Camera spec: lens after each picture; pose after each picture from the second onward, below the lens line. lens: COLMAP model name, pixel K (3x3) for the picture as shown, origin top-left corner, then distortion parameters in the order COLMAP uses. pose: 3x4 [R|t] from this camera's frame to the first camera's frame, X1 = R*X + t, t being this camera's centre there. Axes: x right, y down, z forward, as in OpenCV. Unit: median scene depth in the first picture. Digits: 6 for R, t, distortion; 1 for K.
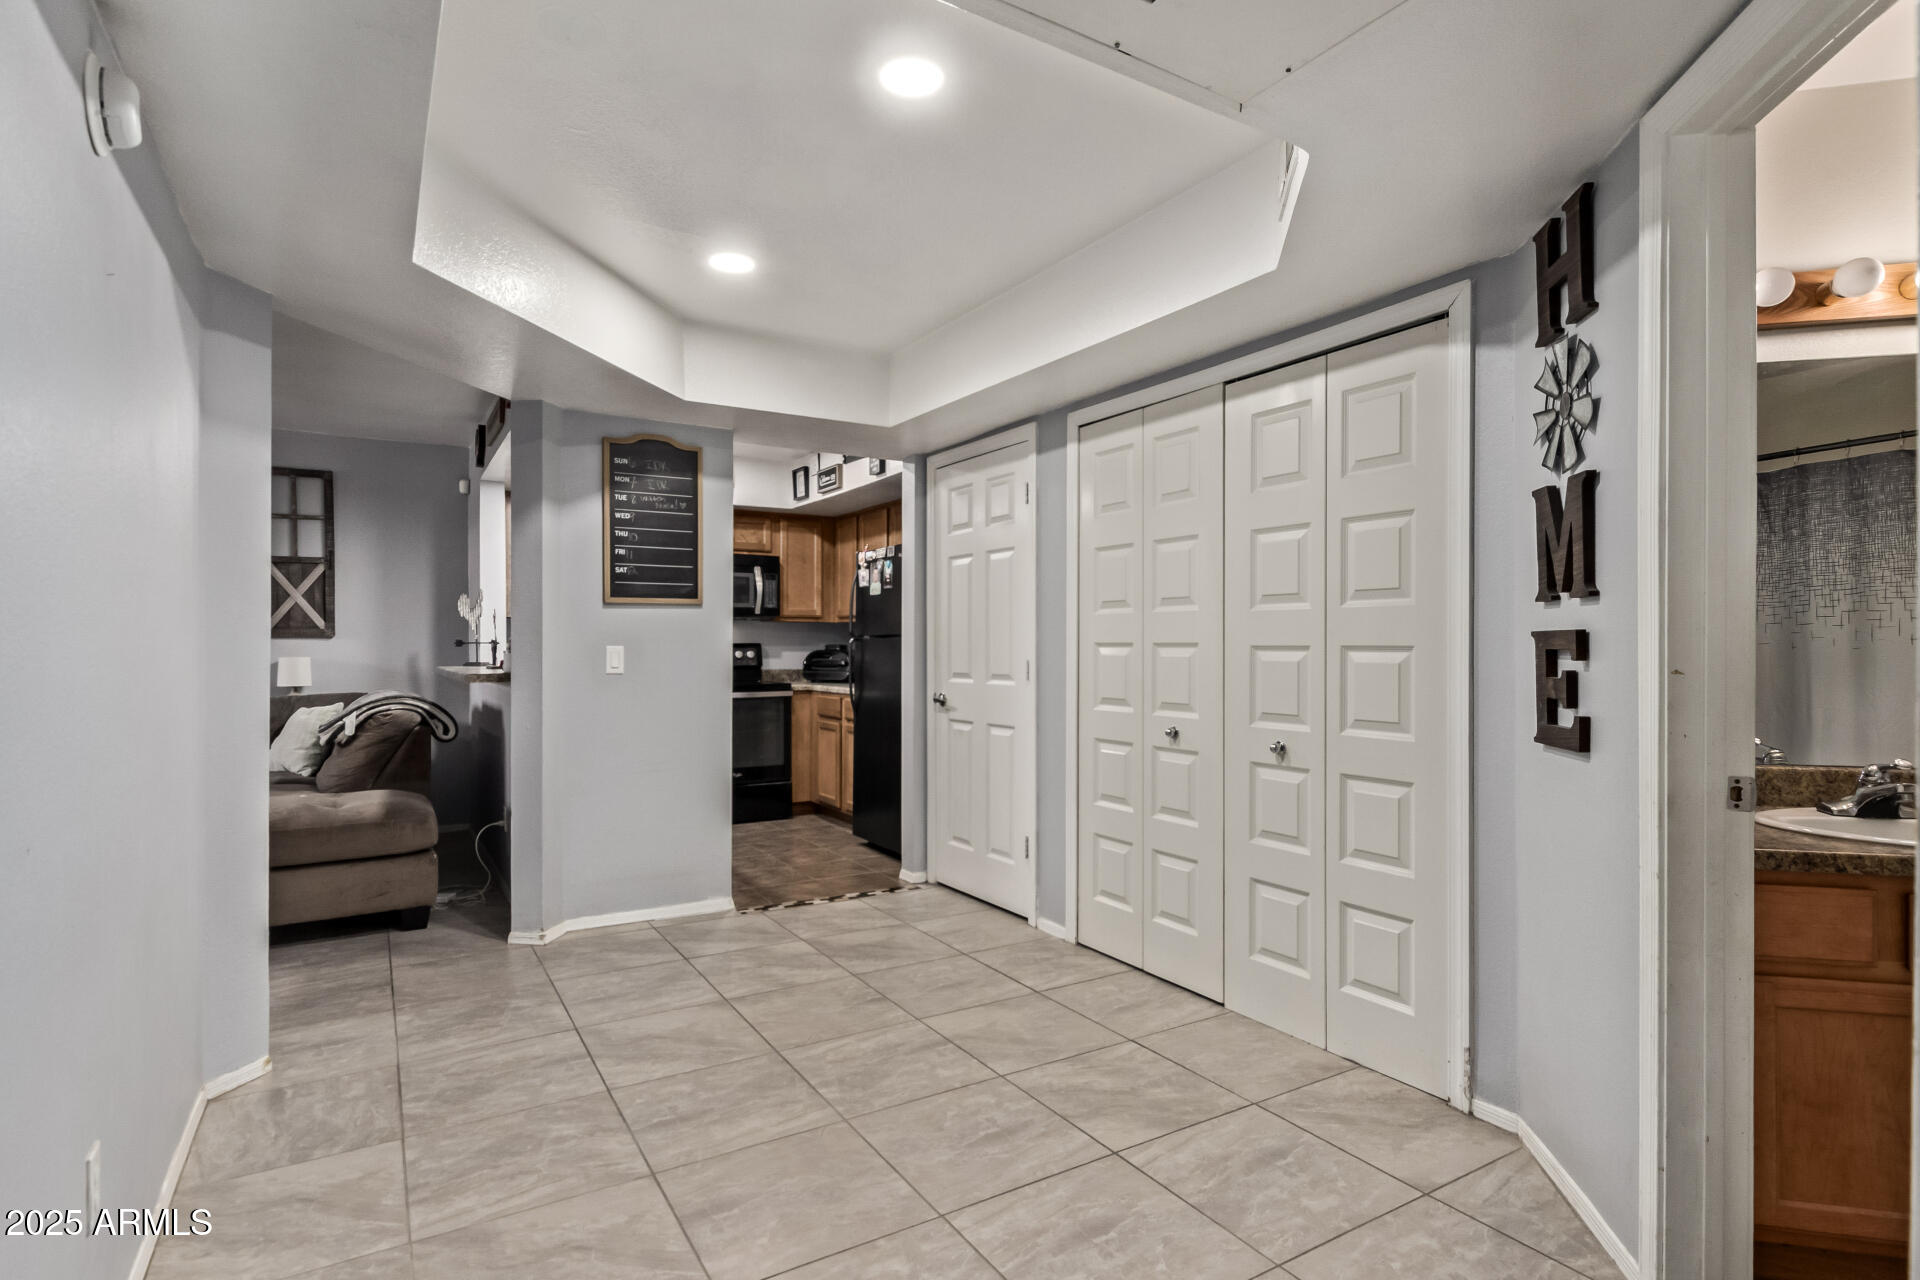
lens RADIAL K [[914.5, 0, 963.5], [0, 914.5, 643.0], [0, 0, 1]] dist [0.002779, 0.000117]
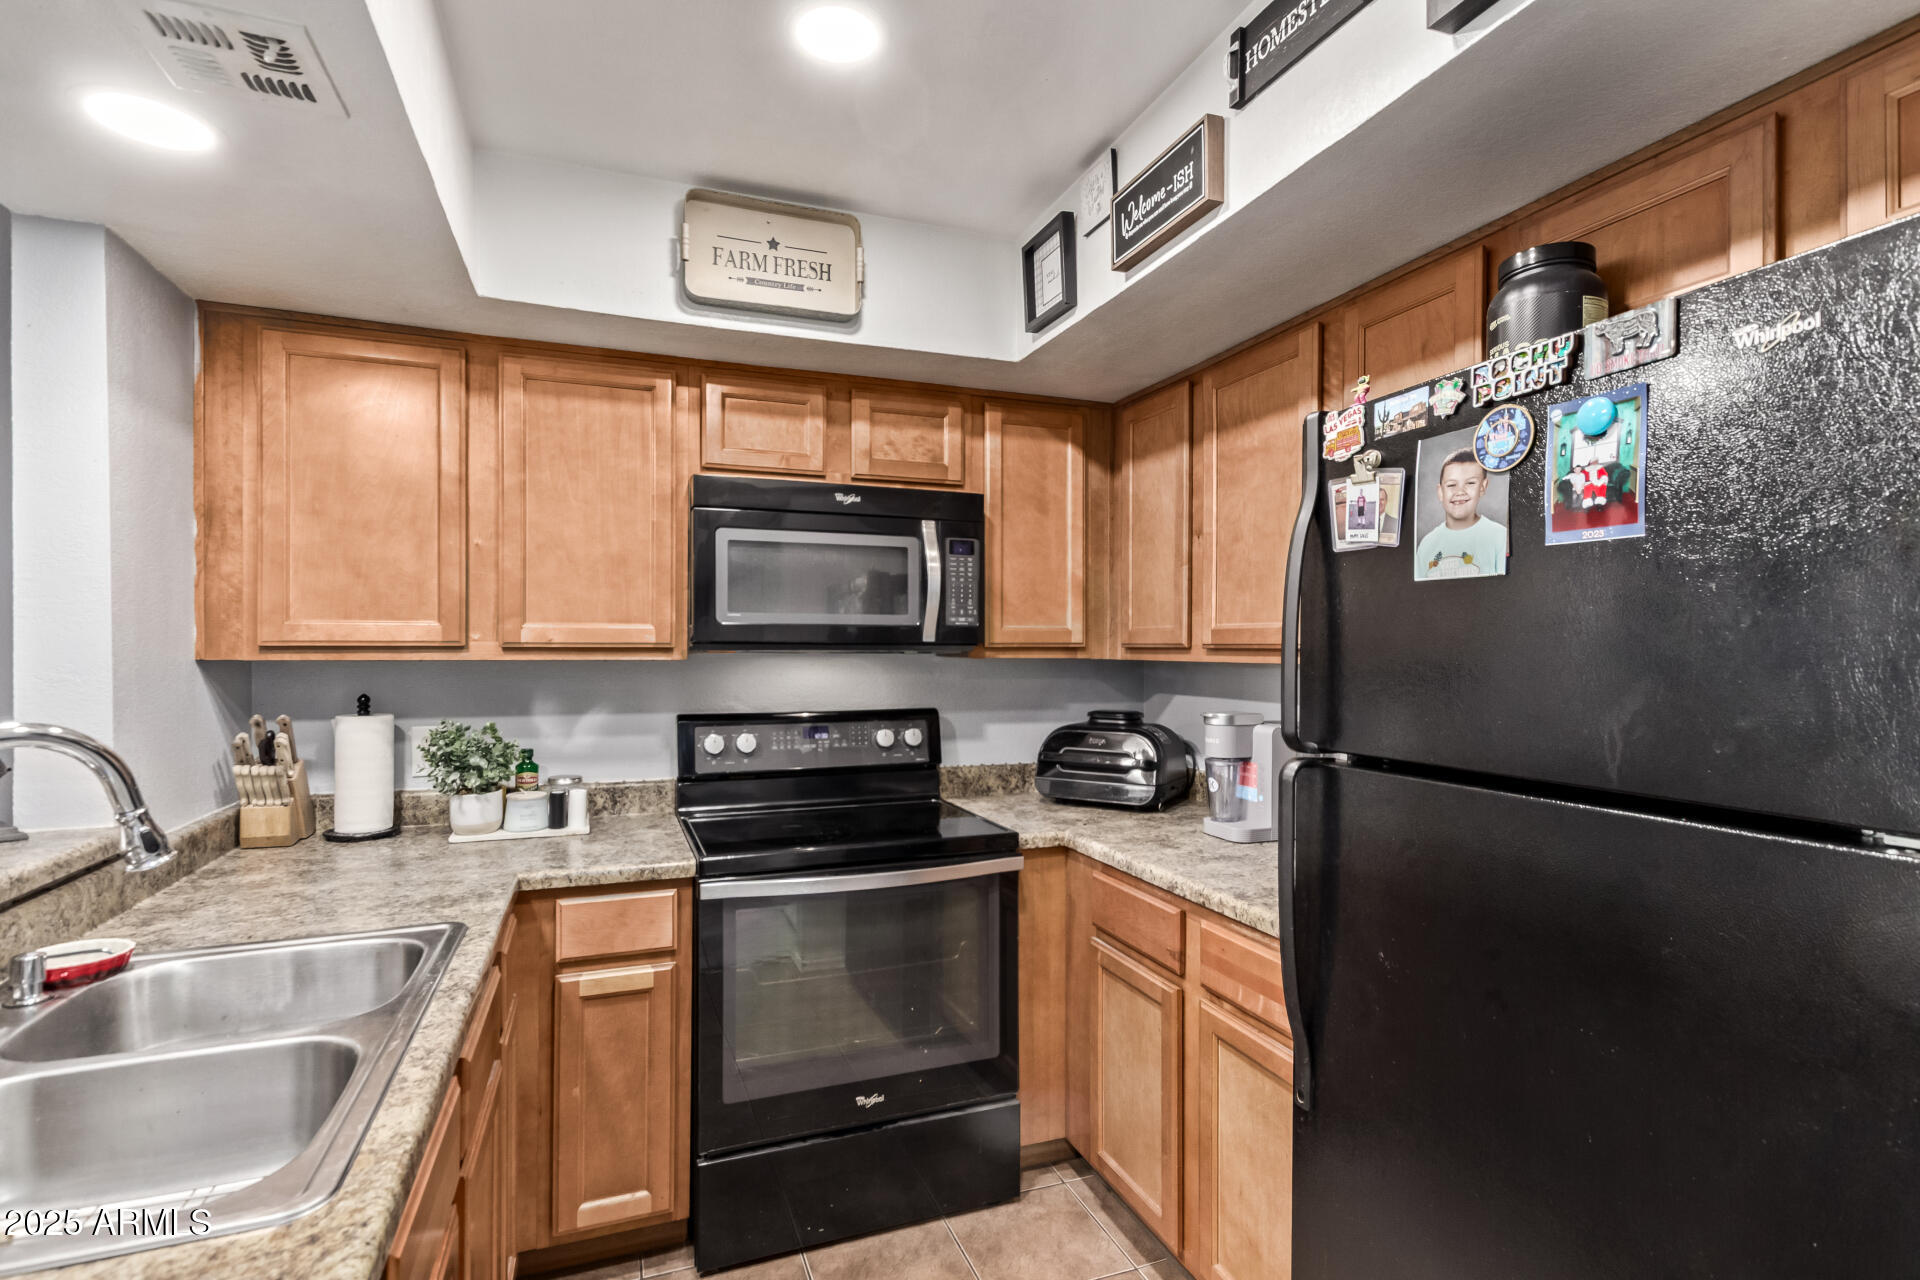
lens RADIAL K [[894.7, 0, 954.9], [0, 894.7, 651.7], [0, 0, 1]] dist [0.004019, 0.000403]
pose [[0.979735, 0.002865, -0.200277, -0.167907], [-0.001232, 0.999965, 0.008276, -0.037427], [0.200293, -0.007862, 0.979704, 0.764632]]
